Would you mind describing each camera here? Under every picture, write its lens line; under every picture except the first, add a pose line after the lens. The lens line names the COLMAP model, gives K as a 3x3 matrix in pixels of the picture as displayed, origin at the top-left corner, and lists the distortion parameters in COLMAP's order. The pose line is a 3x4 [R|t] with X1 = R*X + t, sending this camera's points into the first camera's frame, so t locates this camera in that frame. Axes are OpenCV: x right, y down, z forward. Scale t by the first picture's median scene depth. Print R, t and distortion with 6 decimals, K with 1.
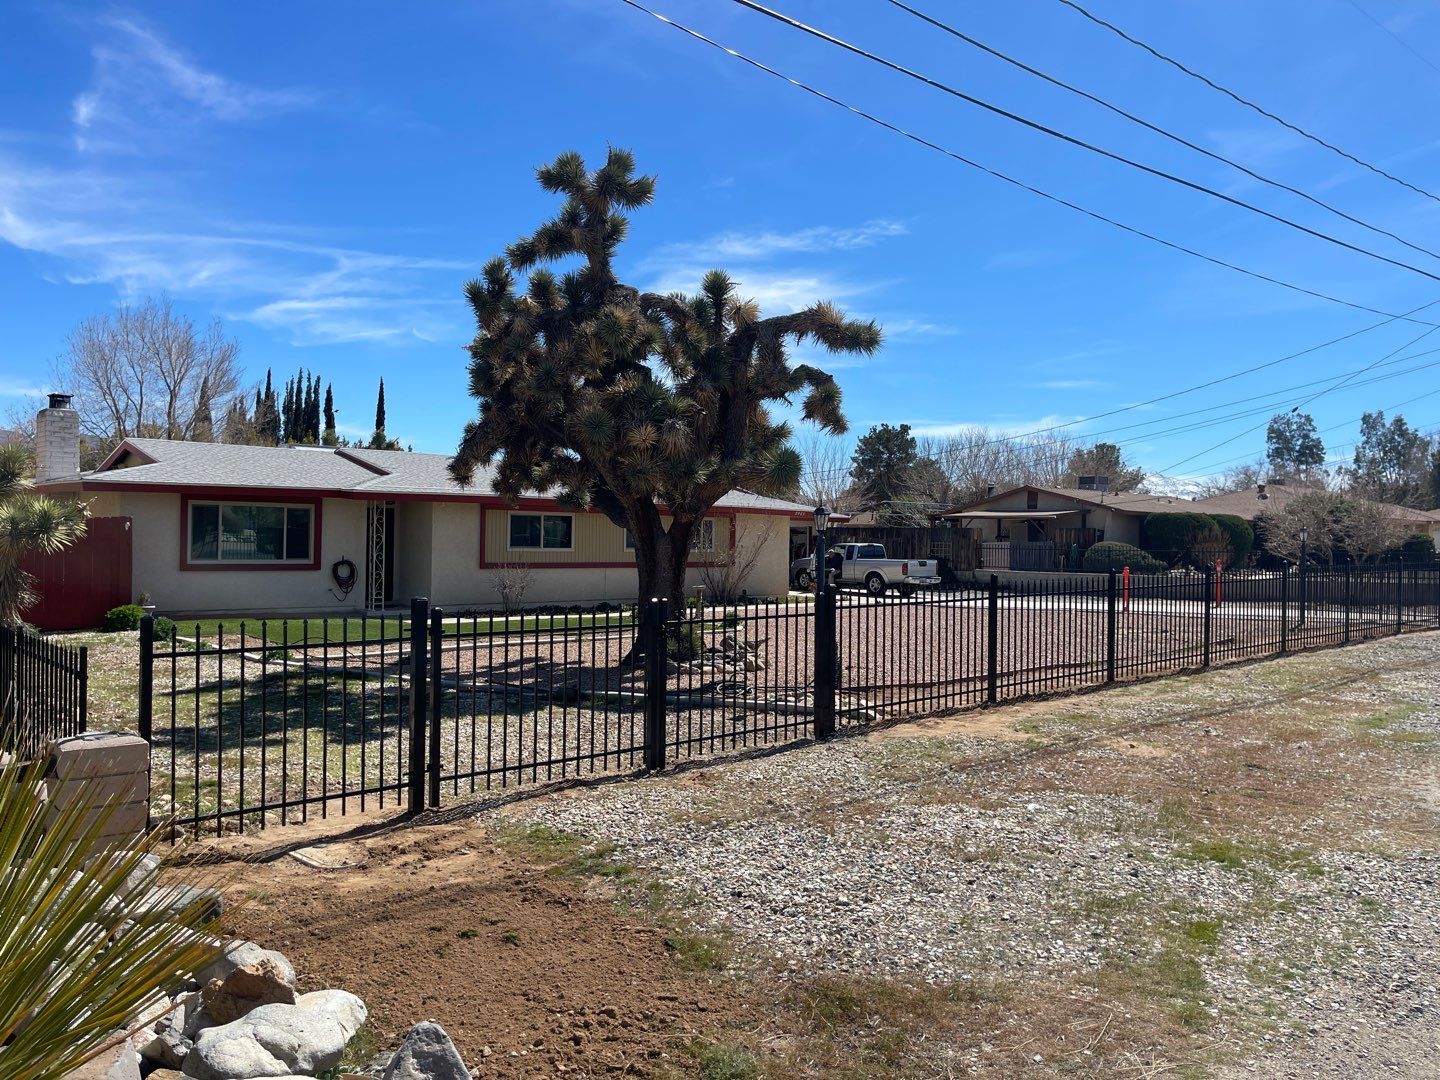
lens RADIAL K [[1096.2, 0, 720.0], [0, 1096.2, 540.0], [0, 0, 1]] dist [0.109038, -0.163423]
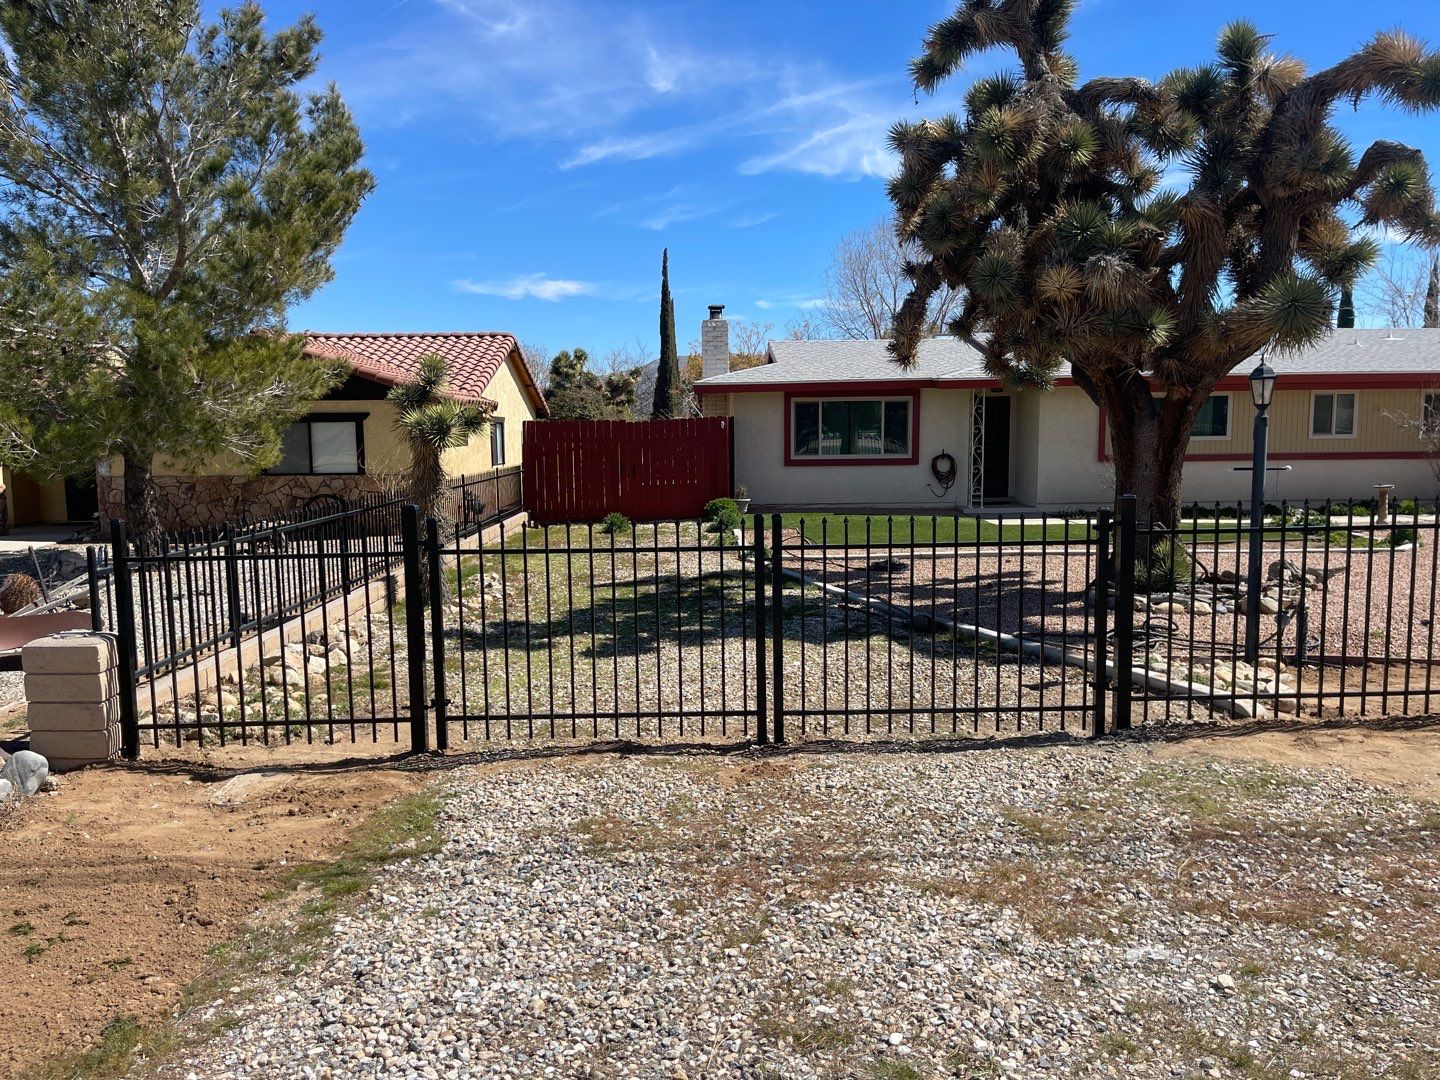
lens RADIAL K [[1096.2, 0, 720.0], [0, 1096.2, 540.0], [0, 0, 1]] dist [0.109038, -0.163423]
pose [[0.746598, 0.043927, -0.663824, 0.233374], [0.021796, 0.995667, 0.090400, 0.003330], [0.664918, -0.081962, 0.742405, 0.260361]]
